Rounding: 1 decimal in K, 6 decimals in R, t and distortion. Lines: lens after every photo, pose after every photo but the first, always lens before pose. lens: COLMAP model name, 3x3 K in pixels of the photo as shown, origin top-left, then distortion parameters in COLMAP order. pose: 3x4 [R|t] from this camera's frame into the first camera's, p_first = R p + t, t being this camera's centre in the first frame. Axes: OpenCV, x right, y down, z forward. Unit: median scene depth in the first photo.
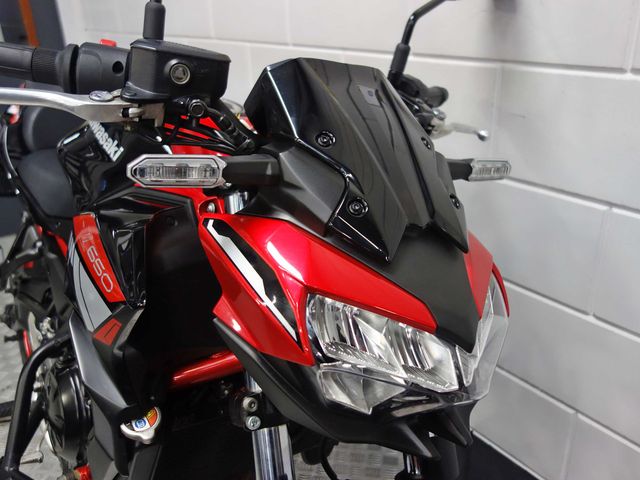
lens RADIAL K [[553.8, 0, 320.0], [0, 553.8, 240.0], [0, 0, 1]] dist [0.007808, 0.007345]
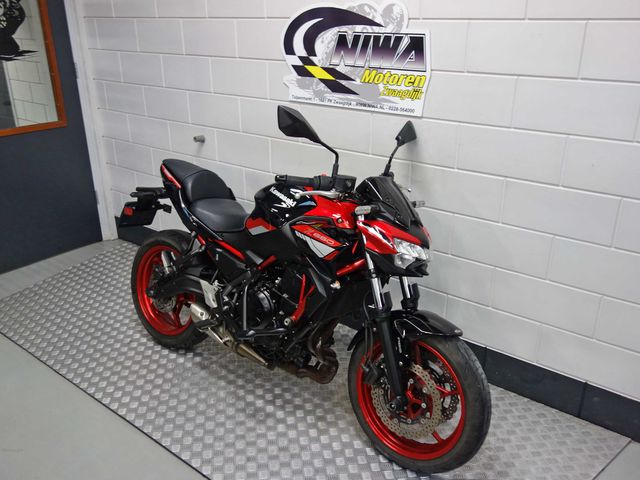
lens RADIAL K [[553.8, 0, 320.0], [0, 553.8, 240.0], [0, 0, 1]] dist [0.007808, 0.007345]
pose [[0.964945, -0.064928, 0.254293, -1.300853], [0.074527, 0.996818, -0.028288, 0.154922], [-0.251647, 0.046248, 0.966713, -2.347733]]
